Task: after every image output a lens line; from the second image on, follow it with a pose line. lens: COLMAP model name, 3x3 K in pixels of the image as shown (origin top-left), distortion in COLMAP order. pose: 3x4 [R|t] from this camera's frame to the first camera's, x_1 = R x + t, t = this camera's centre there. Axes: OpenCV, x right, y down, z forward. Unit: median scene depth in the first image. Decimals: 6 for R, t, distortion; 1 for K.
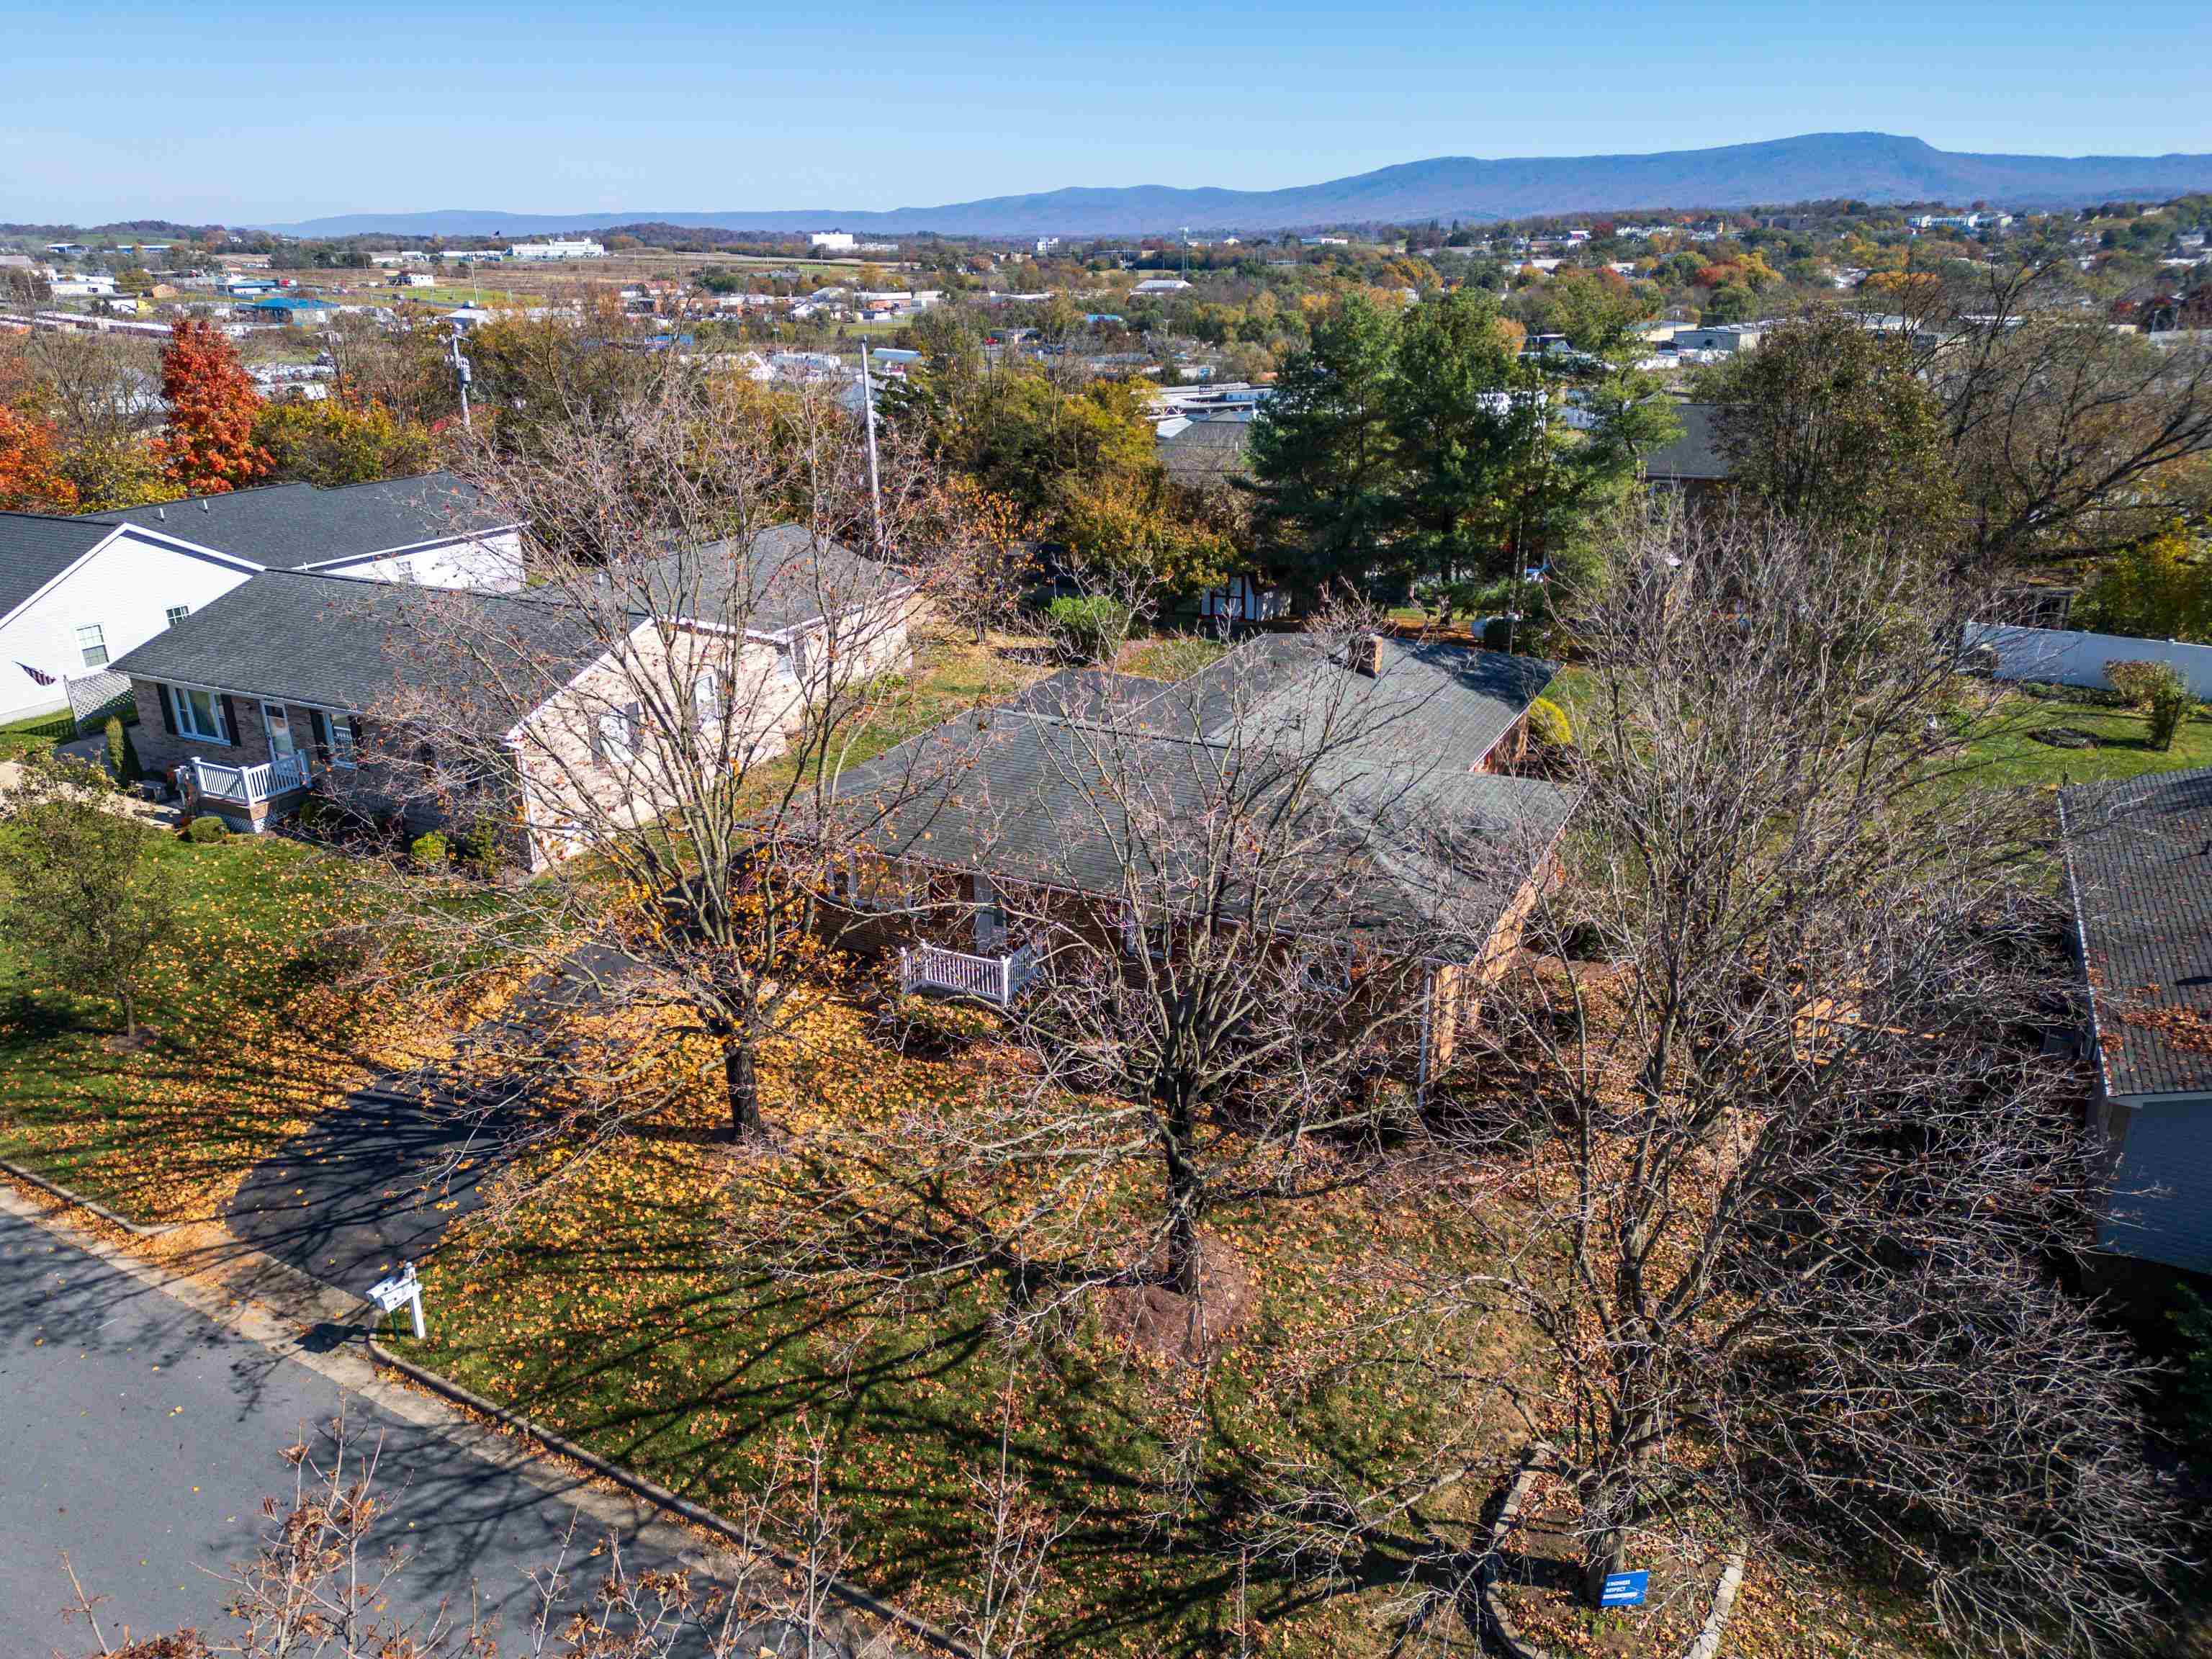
lens RADIAL K [[1543.4, 0, 1114.7], [0, 1543.4, 839.6], [0, 0, 1]] dist [0.074327, -0.064970]
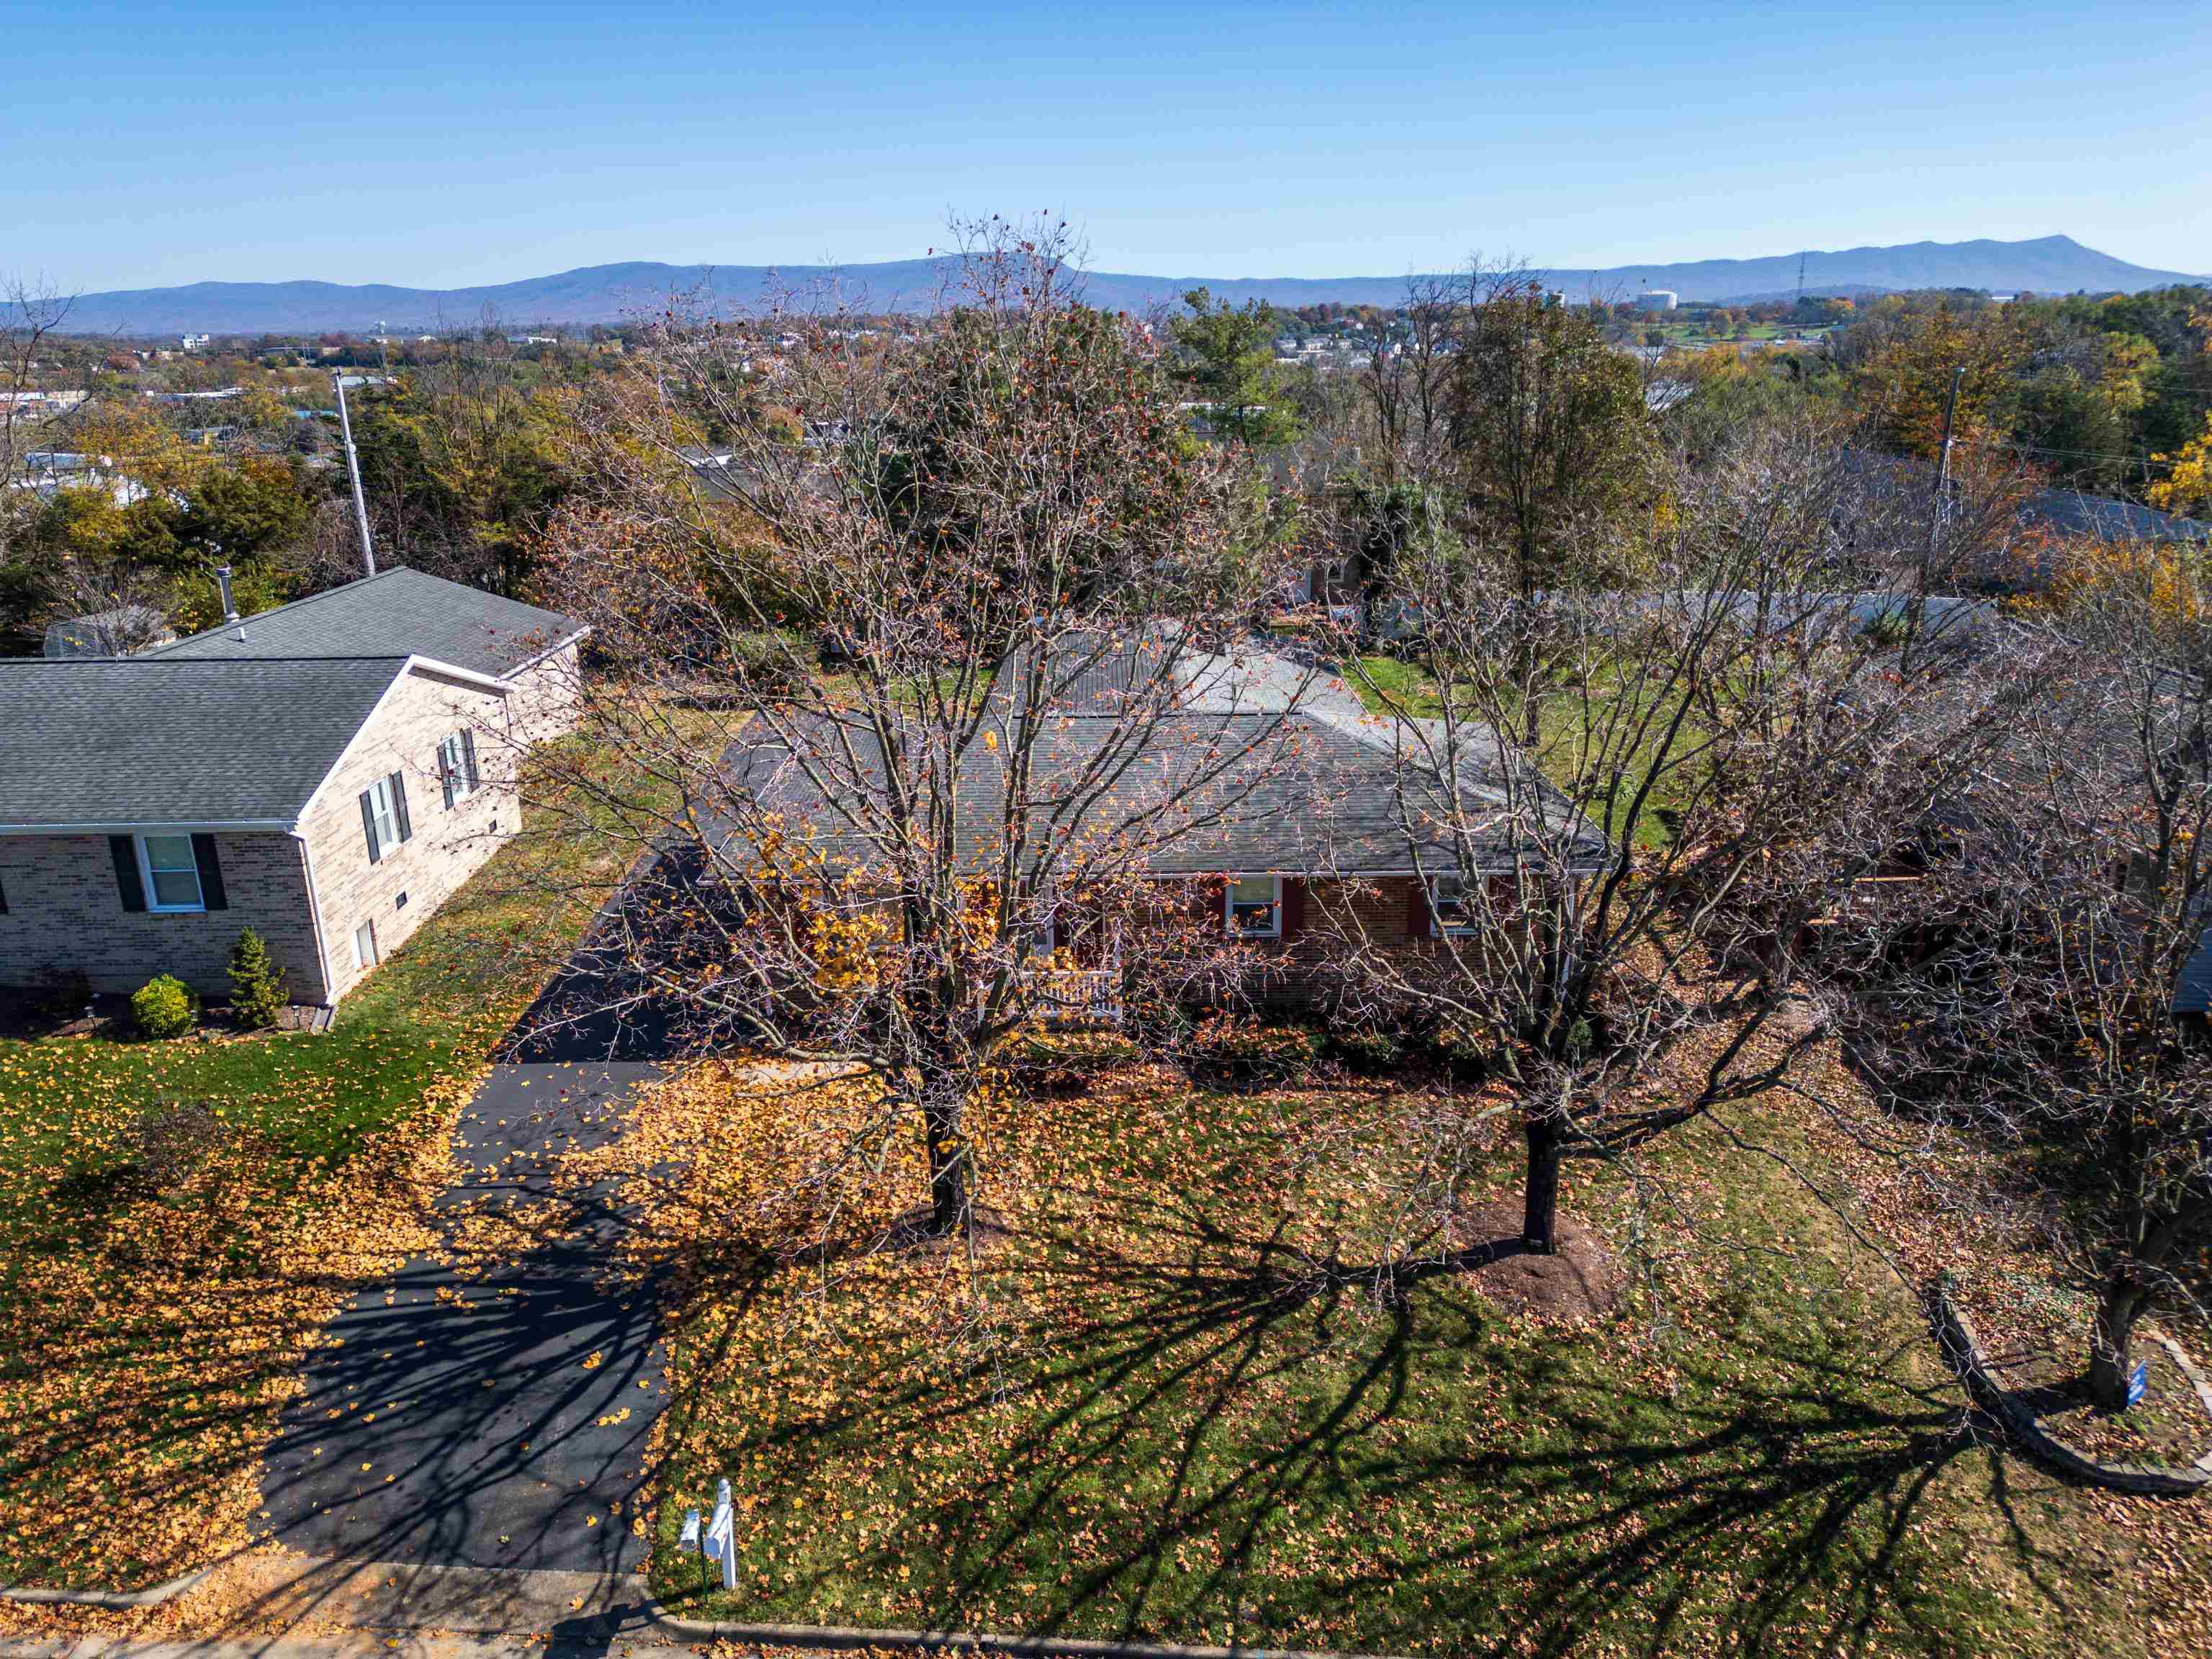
lens RADIAL K [[1543.4, 0, 1114.7], [0, 1543.4, 839.6], [0, 0, 1]] dist [0.074327, -0.064970]
pose [[0.891085, -0.140931, 0.431400, -0.345011], [0.165764, 0.985956, -0.020302, 0.018971], [-0.422480, 0.089602, 0.901932, 0.167287]]
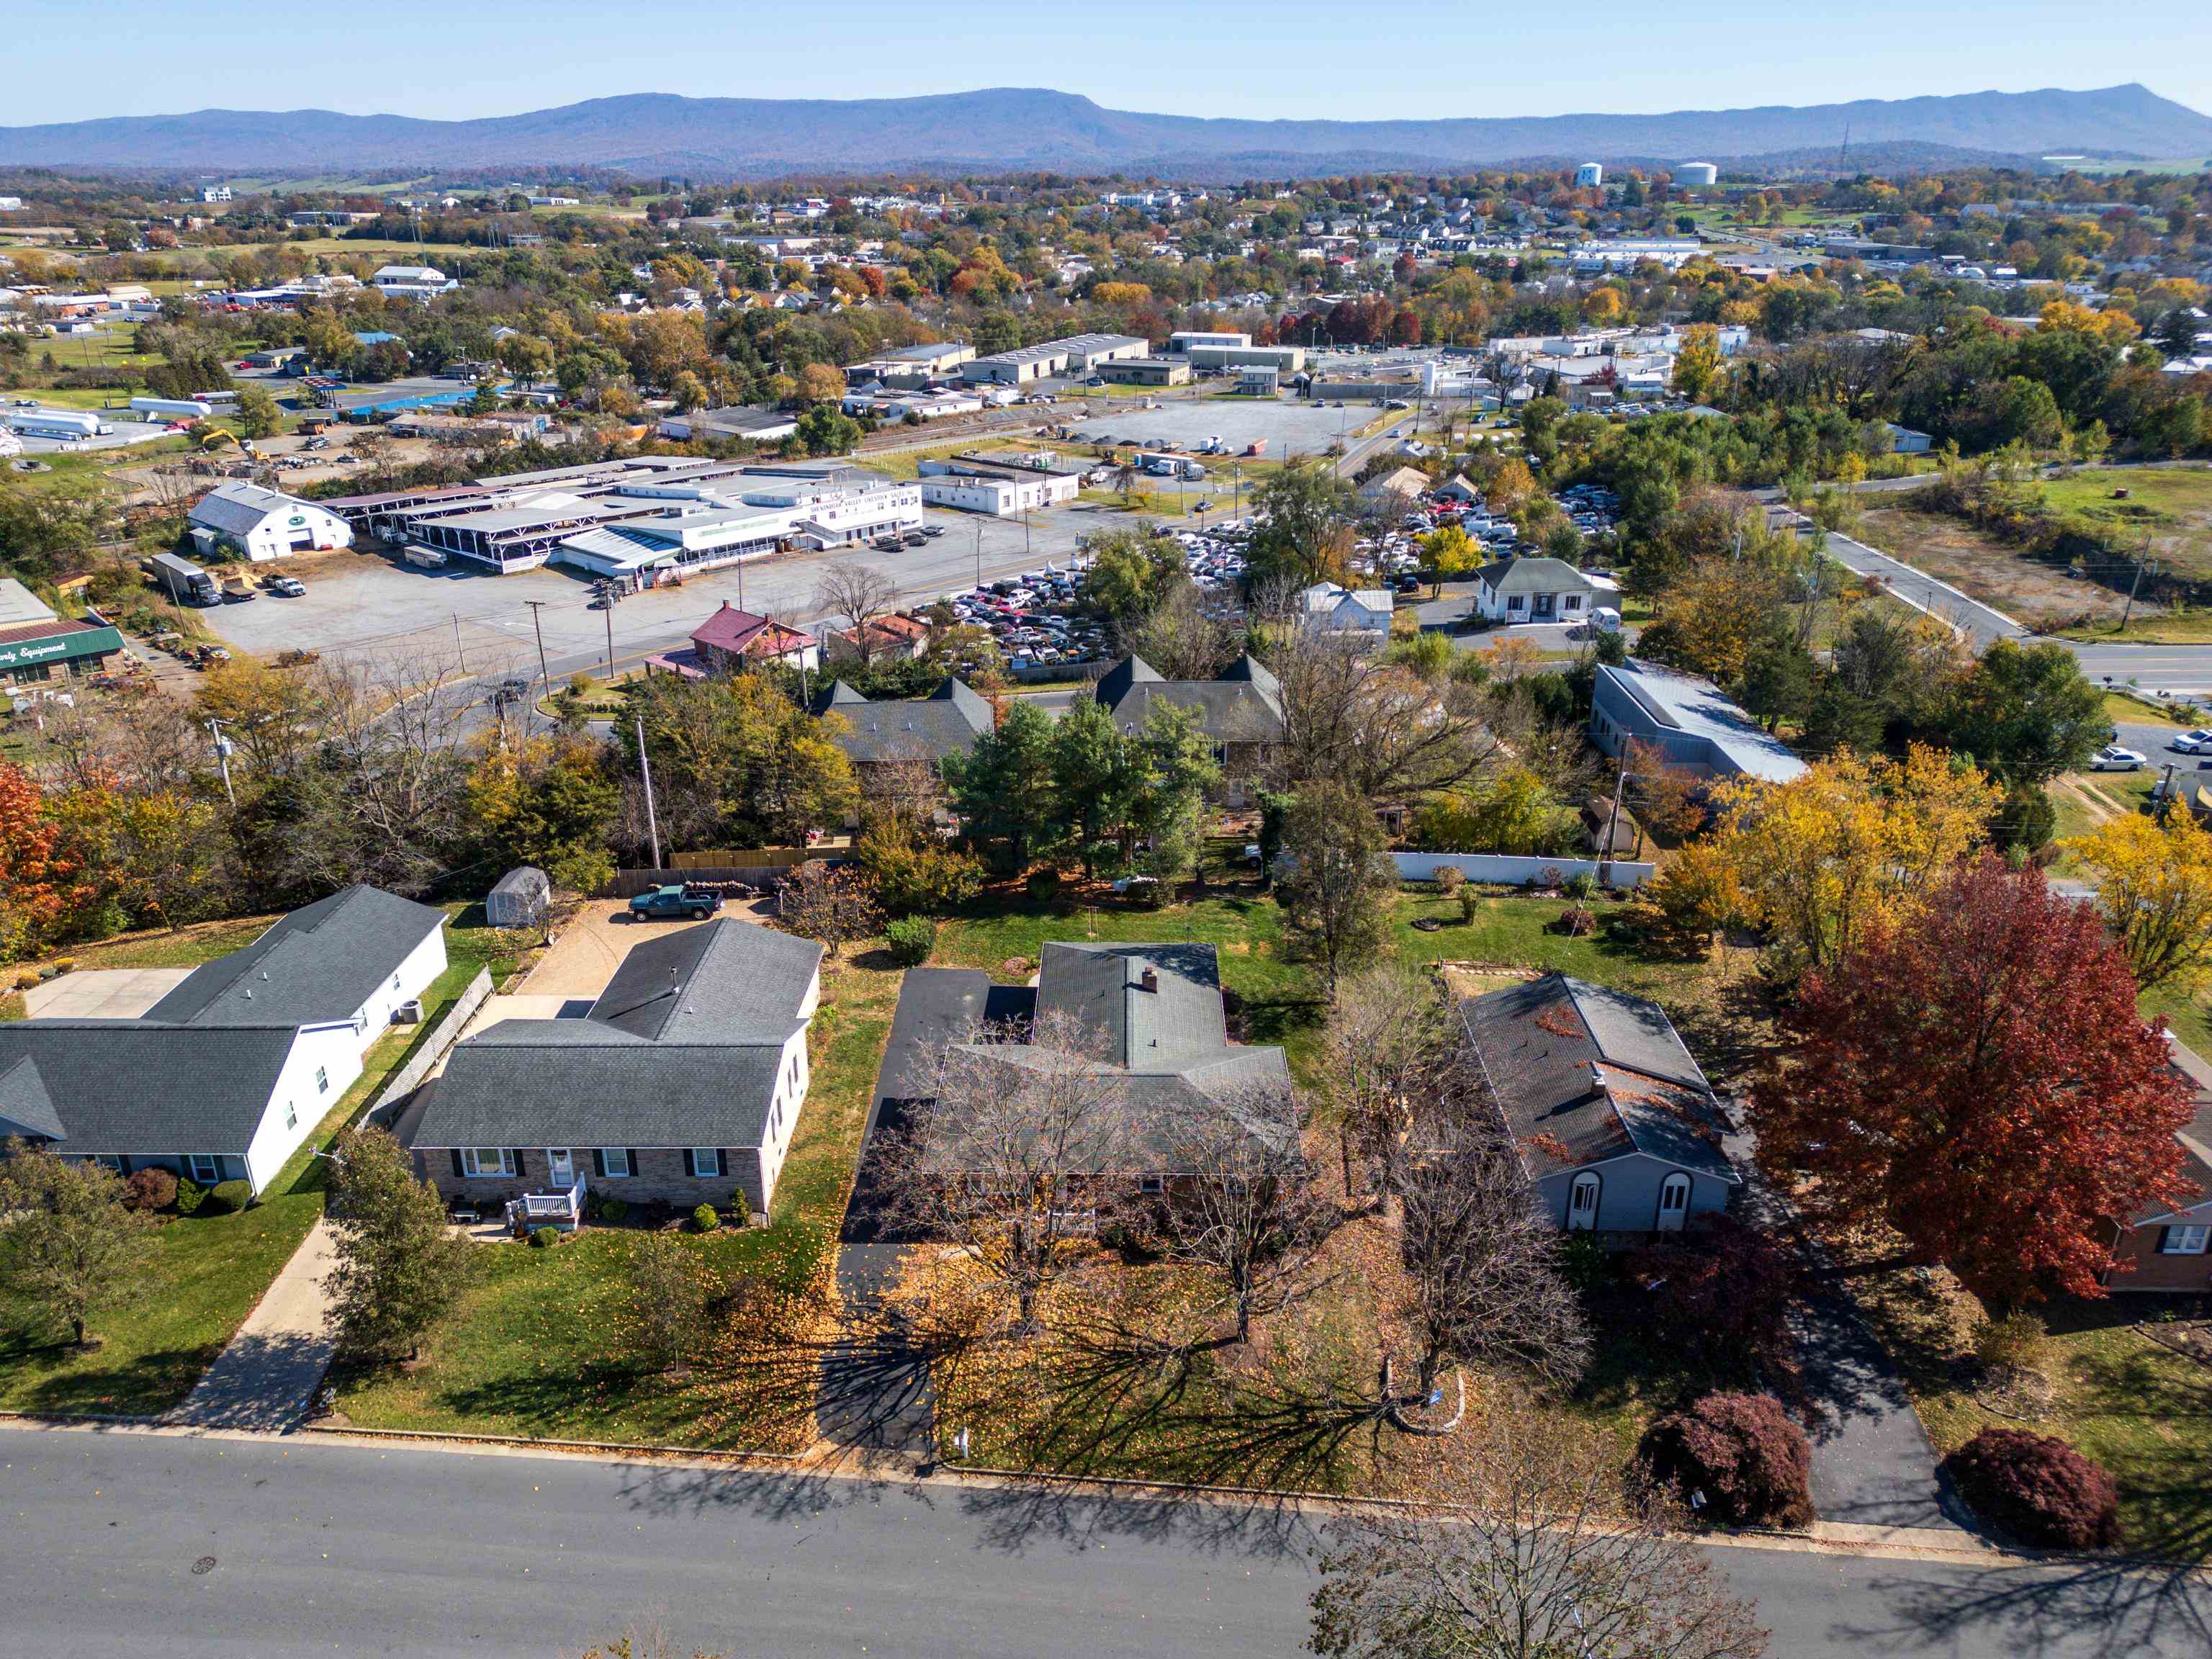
lens RADIAL K [[1542.6, 0, 1111.7], [0, 1542.6, 824.9], [0, 0, 1]] dist [0.081801, -0.085828]
pose [[0.899367, -0.158802, 0.407333, -0.657808], [0.149623, 0.987239, 0.054524, -0.441244], [-0.410794, 0.011909, 0.911651, -0.762153]]
